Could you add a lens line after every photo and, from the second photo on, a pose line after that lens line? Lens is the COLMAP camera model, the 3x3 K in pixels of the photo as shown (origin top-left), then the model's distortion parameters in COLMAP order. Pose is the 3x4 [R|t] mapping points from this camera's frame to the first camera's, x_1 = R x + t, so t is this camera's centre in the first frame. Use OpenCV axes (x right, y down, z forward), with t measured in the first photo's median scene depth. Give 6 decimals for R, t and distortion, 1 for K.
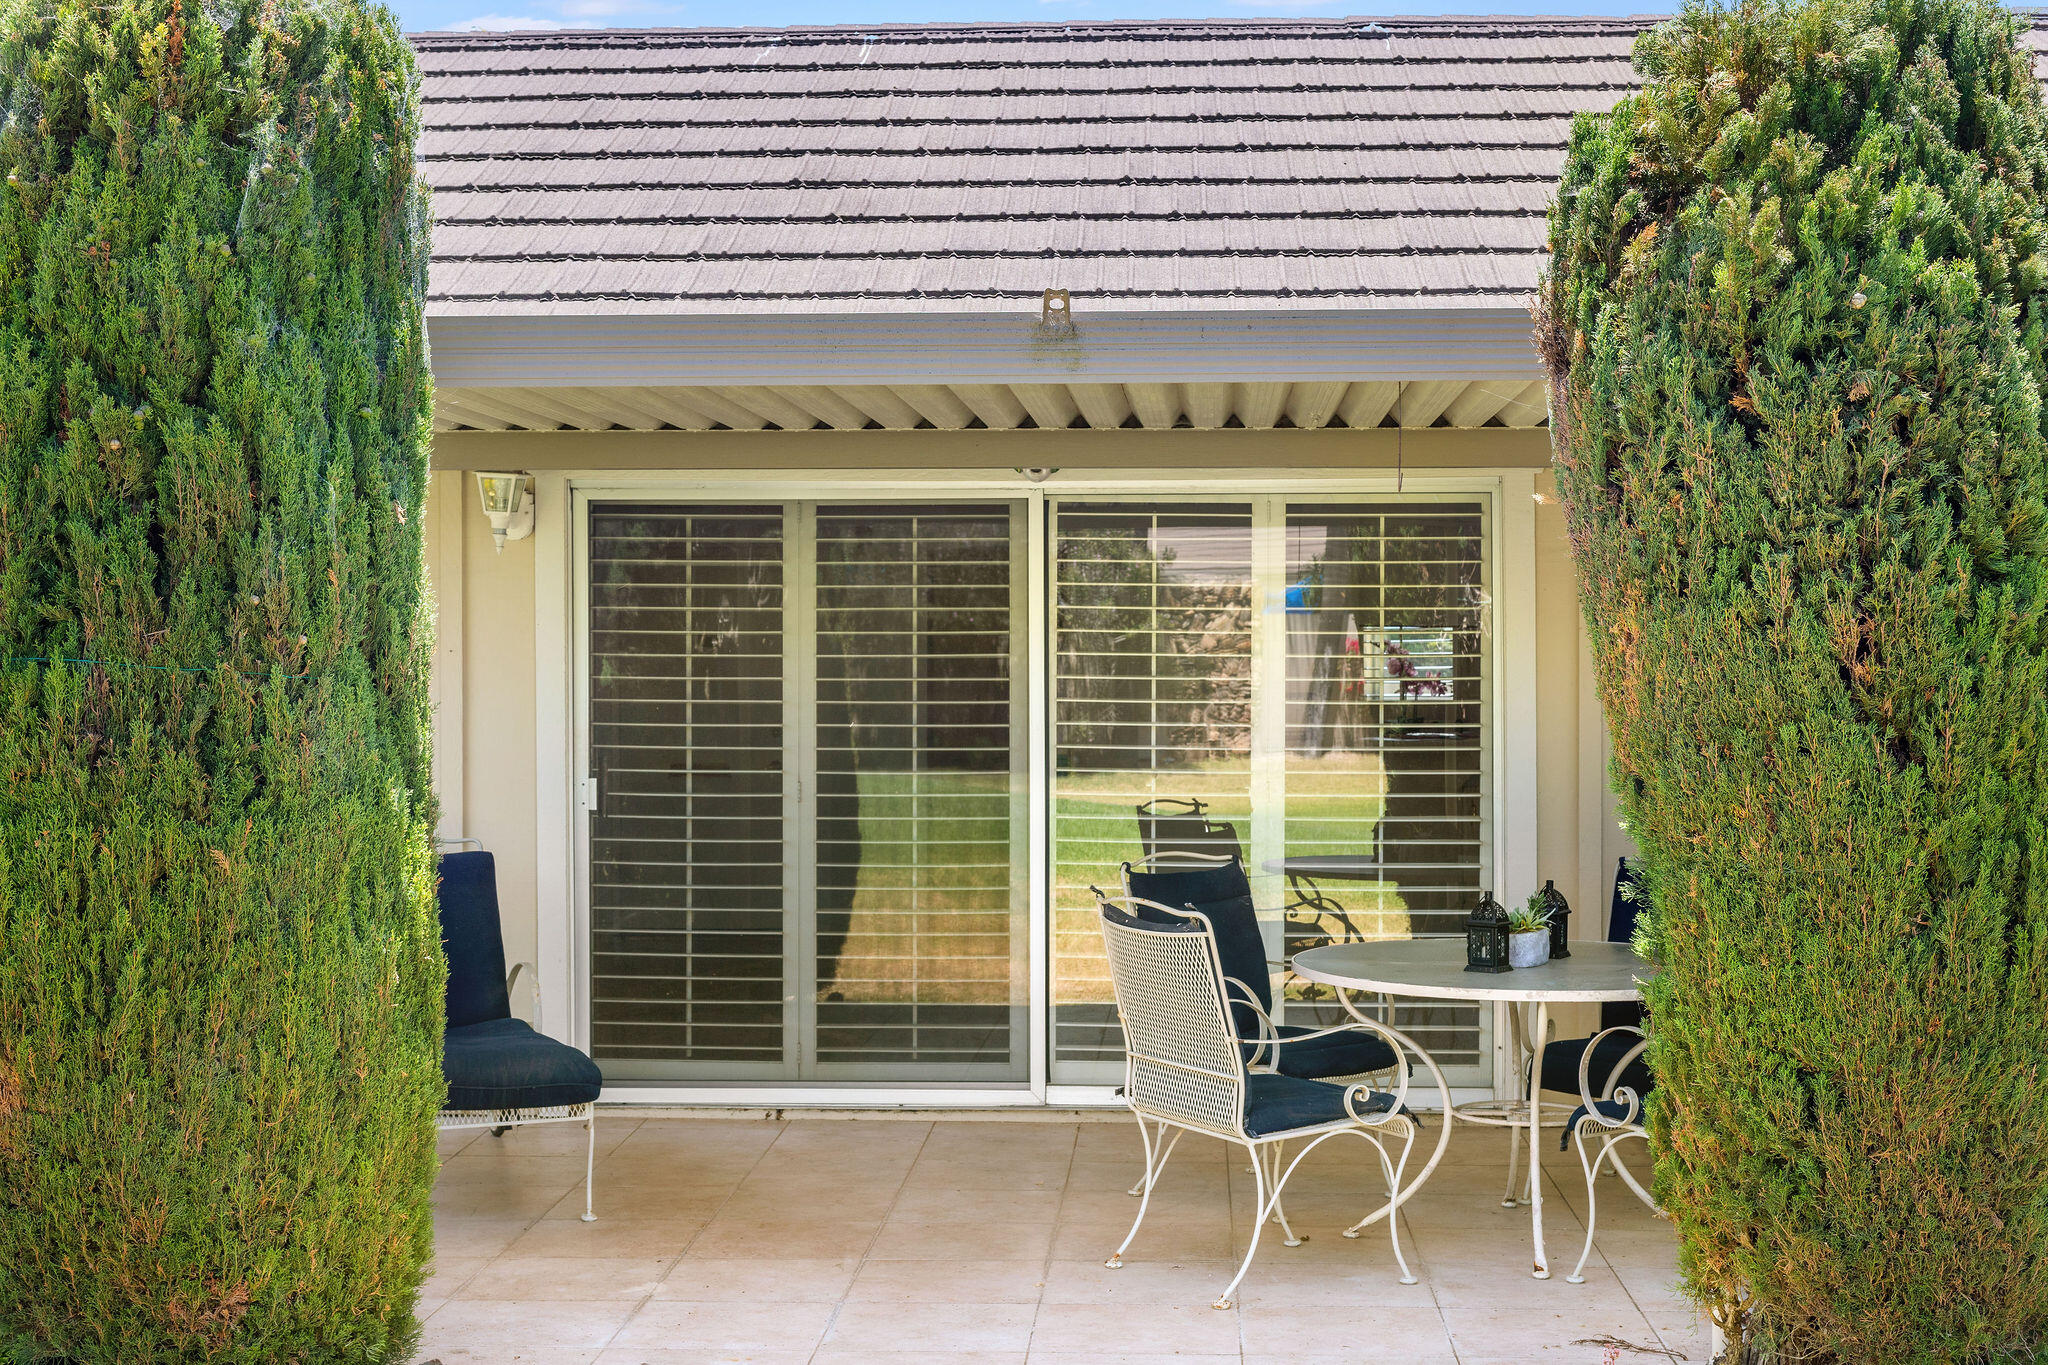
lens RADIAL K [[2774.8, 0, 1024.0], [0, 2774.8, 682.5], [0, 0, 1]] dist [0.037393, 0.016735]
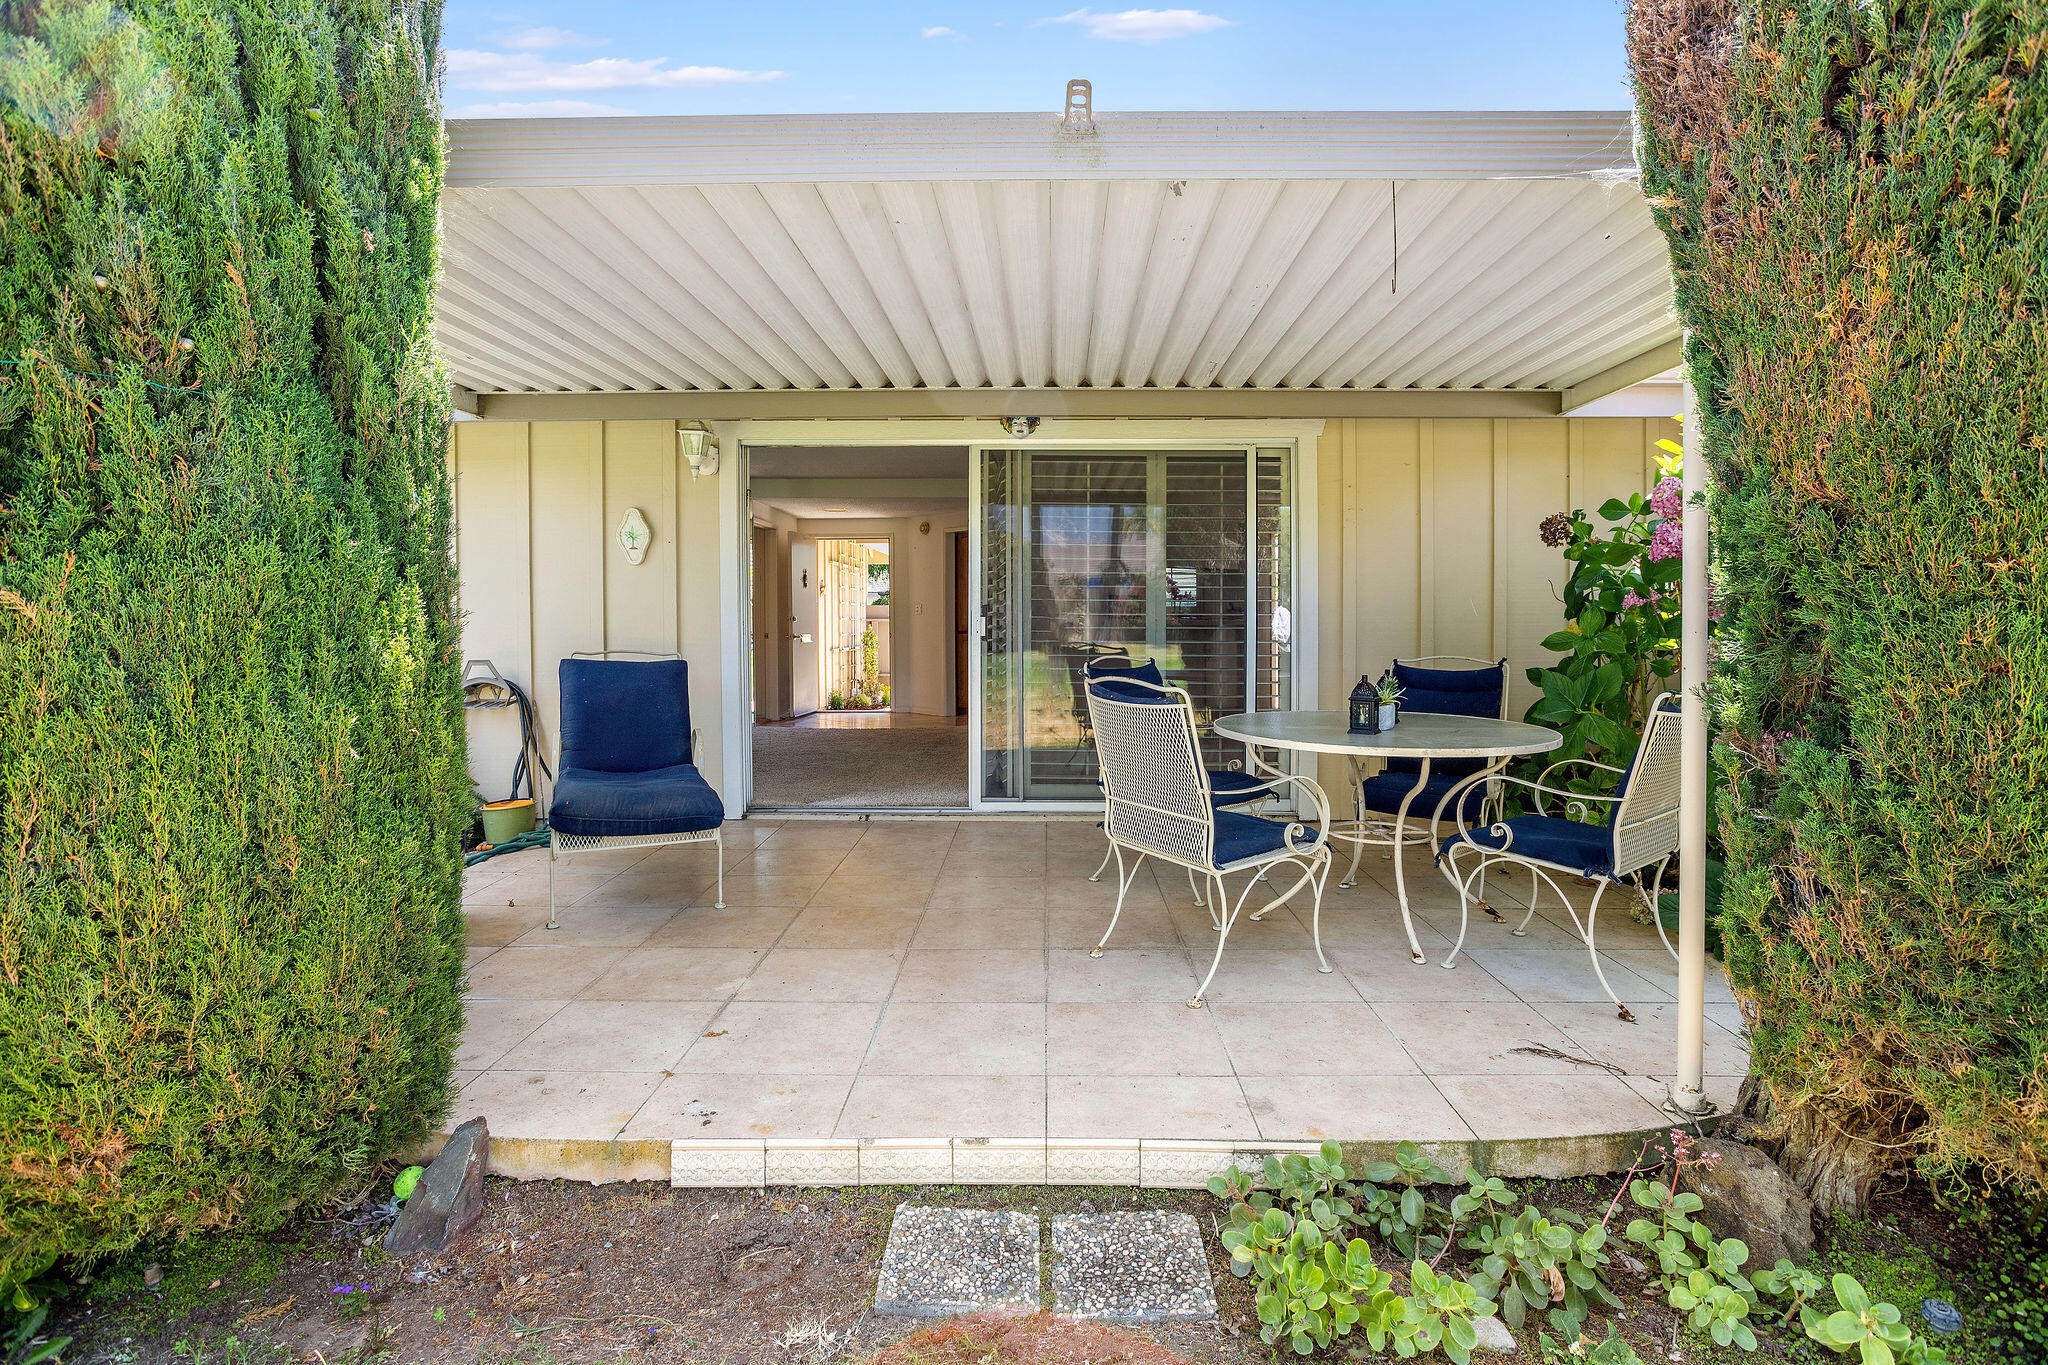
lens RADIAL K [[971.5, 0, 1040.8], [0, 971.5, 648.2], [0, 0, 1]] dist [0.001955, 0.000814]
pose [[0.998587, -0.001710, 0.053113, -0.021687], [0.000497, 0.999739, 0.022843, 0.060194], [-0.053138, -0.022784, 0.998327, 0.623733]]
